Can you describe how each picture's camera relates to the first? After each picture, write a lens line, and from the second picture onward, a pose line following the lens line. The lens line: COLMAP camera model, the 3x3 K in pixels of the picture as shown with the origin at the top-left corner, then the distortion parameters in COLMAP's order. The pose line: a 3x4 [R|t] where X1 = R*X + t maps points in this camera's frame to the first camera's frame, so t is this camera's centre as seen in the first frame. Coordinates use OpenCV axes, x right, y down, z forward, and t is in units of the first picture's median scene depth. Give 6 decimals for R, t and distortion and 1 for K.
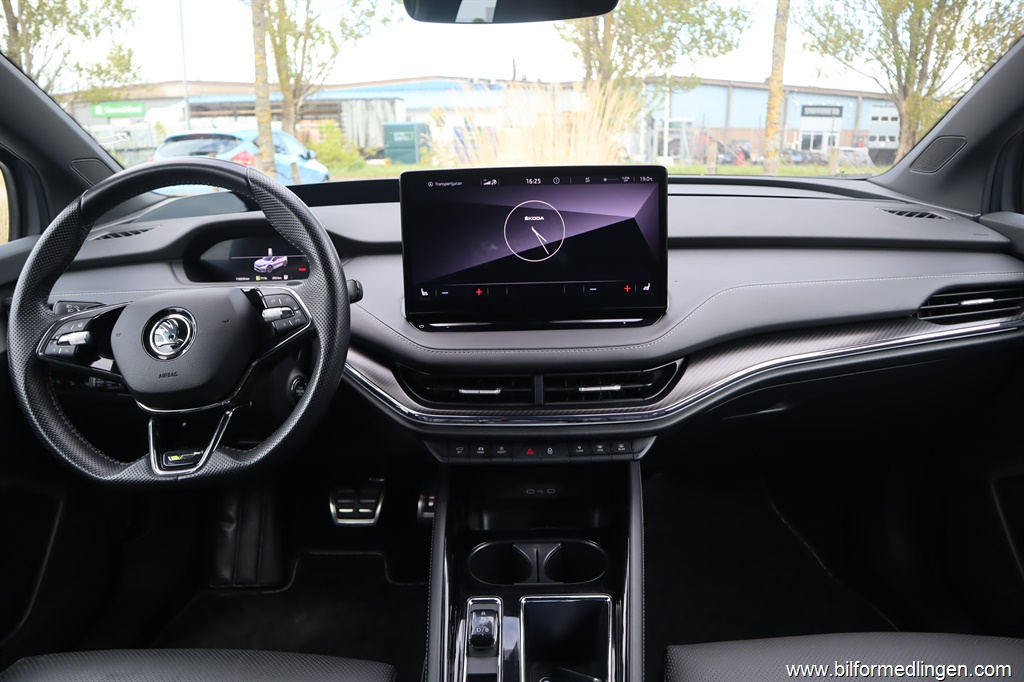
lens RADIAL K [[710.7, 0, 509.5], [0, 710.7, 337.9], [0, 0, 1]] dist [-0.126165, 0.077533]
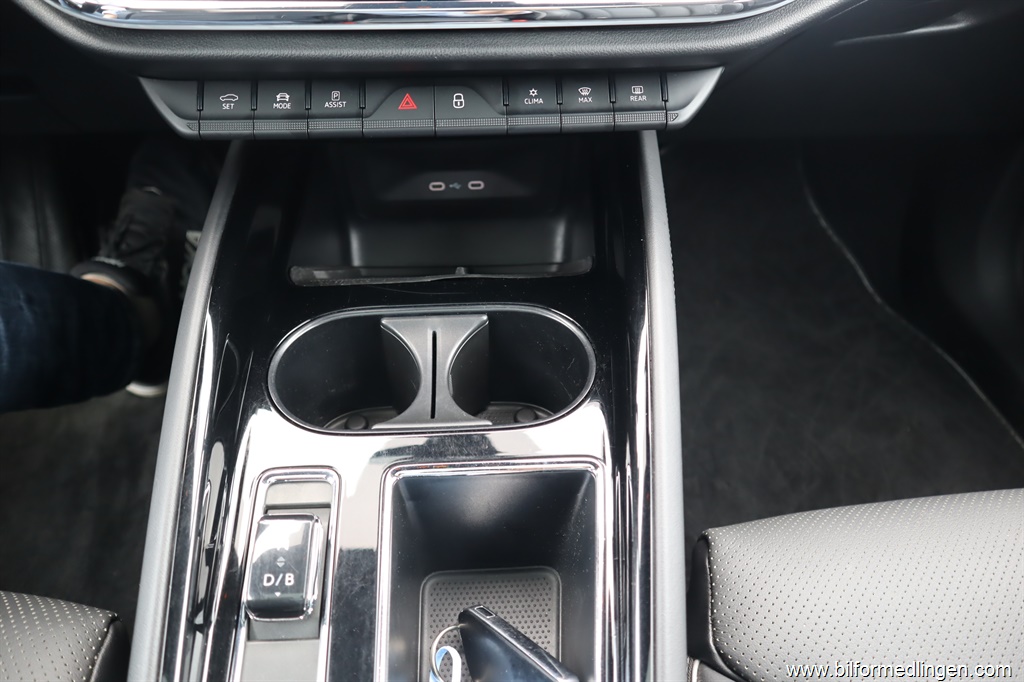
lens RADIAL K [[710.7, 0, 509.5], [0, 710.7, 337.9], [0, 0, 1]] dist [-0.126165, 0.077533]
pose [[0.997495, -0.021099, 0.067518, 0.056265], [-0.011265, 0.894919, 0.446087, 0.102862], [-0.069836, -0.445730, 0.892439, 0.589978]]
